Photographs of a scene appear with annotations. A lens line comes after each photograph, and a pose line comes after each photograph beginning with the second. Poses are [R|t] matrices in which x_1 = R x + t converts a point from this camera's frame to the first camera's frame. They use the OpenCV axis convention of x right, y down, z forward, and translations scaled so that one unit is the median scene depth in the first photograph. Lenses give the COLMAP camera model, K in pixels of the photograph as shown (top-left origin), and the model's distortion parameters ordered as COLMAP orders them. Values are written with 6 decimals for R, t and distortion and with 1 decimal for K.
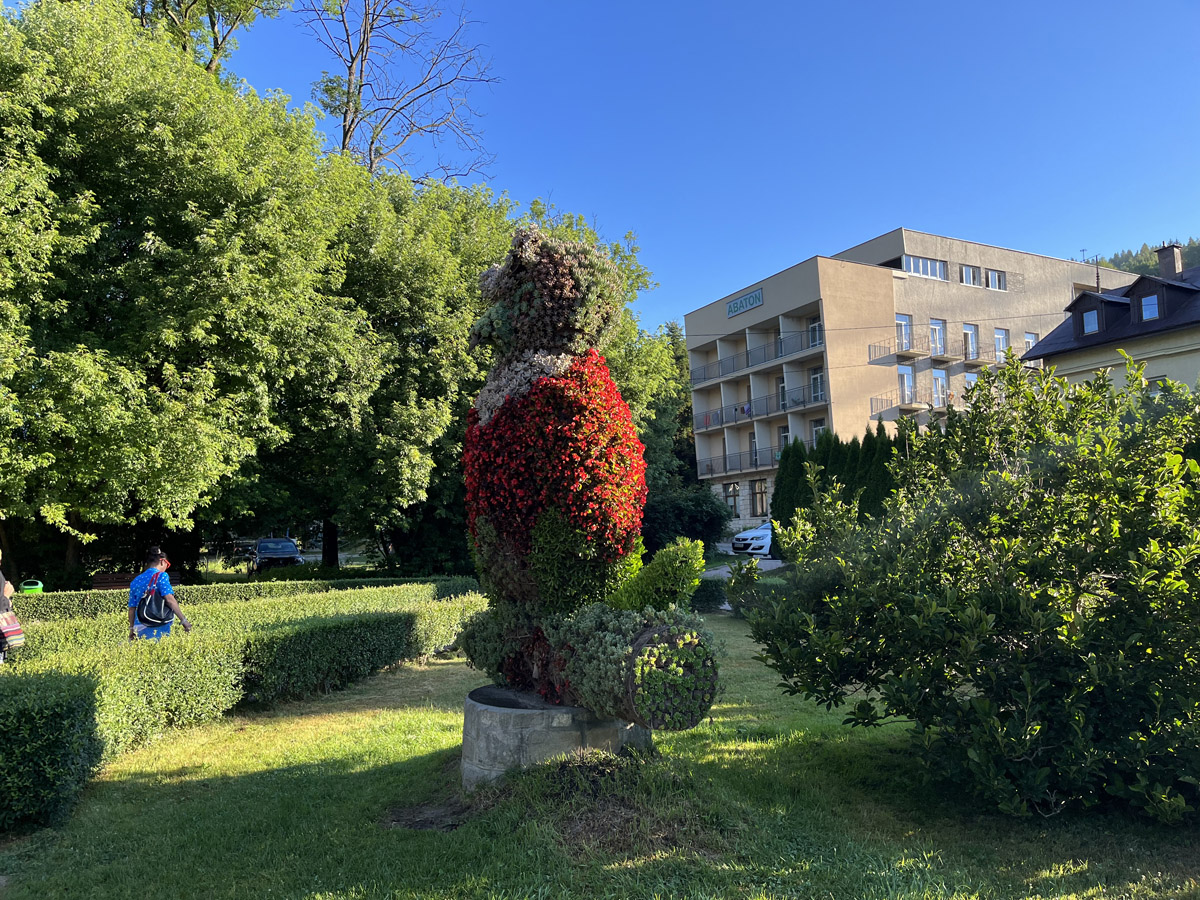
lens RADIAL K [[986.9, 0, 631.1], [0, 986.9, 450.0], [0, 0, 1]] dist [0.121223, -0.194632]
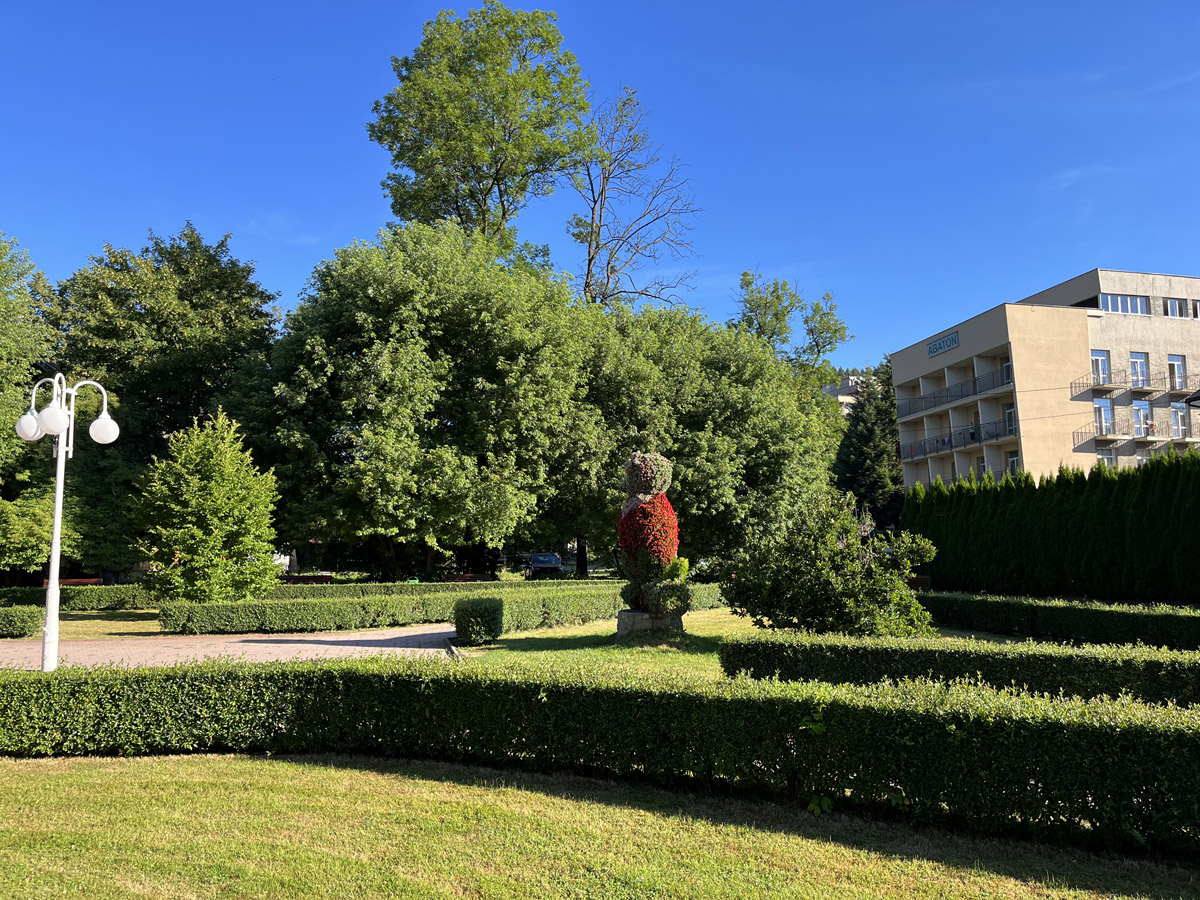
lens RADIAL K [[986.9, 0, 631.1], [0, 986.9, 450.0], [0, 0, 1]] dist [0.121223, -0.194632]
pose [[0.969695, -0.013722, -0.243933, 0.164106], [0.009268, 0.999769, -0.019400, -0.047384], [0.244143, 0.016551, 0.969598, -0.511278]]
